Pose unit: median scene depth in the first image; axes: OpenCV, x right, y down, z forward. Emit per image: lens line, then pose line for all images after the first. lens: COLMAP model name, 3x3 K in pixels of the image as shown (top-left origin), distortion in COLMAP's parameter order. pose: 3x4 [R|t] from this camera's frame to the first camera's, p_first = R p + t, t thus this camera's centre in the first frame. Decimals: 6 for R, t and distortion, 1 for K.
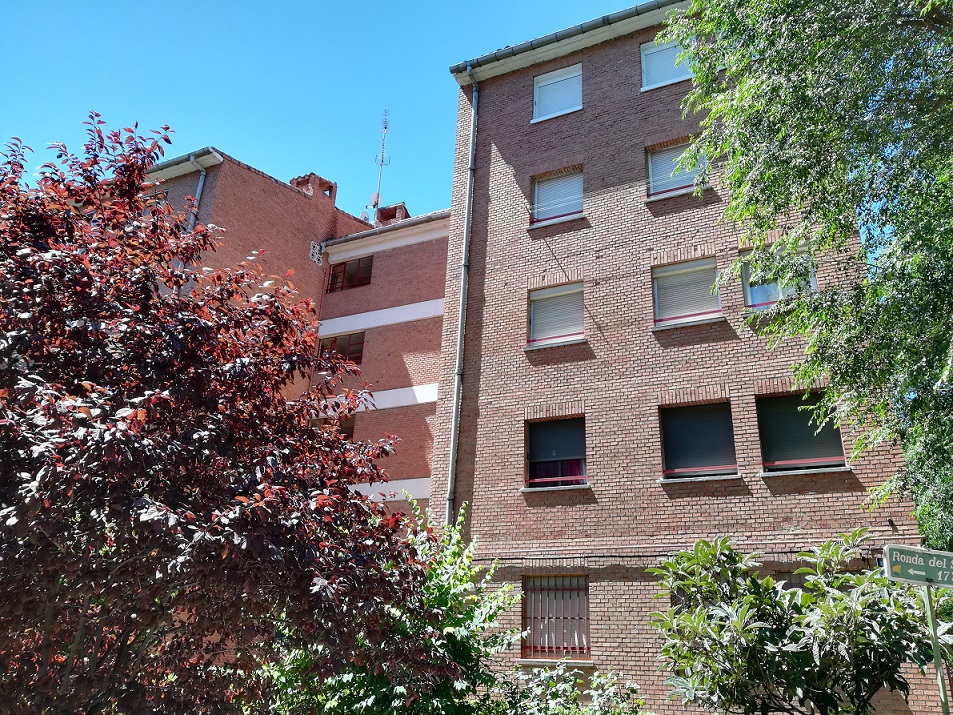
lens RADIAL K [[744.8, 0, 475.6], [0, 744.8, 360.4], [0, 0, 1]] dist [0.051288, -0.037725]
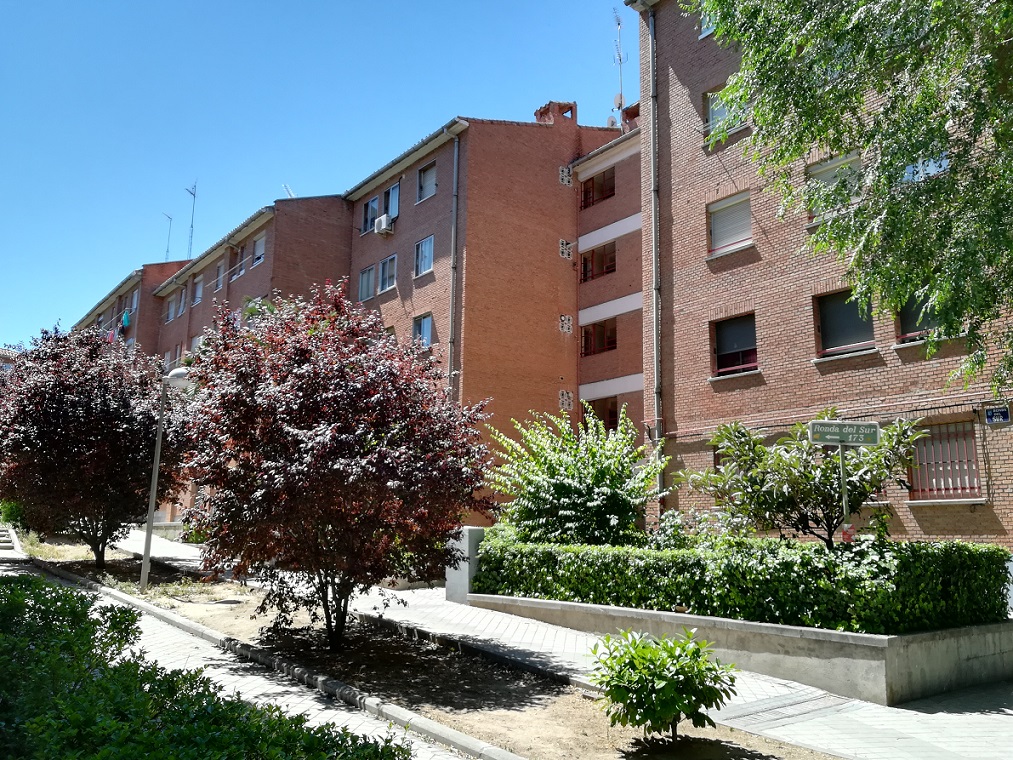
lens RADIAL K [[791.7, 0, 506.3], [0, 791.7, 381.7], [0, 0, 1]] dist [0.051288, -0.037725]
pose [[0.901905, -0.116738, -0.415860, 0.290428], [0.198371, 0.967190, 0.158718, -0.093078], [0.383687, -0.225644, 0.895471, -0.291862]]
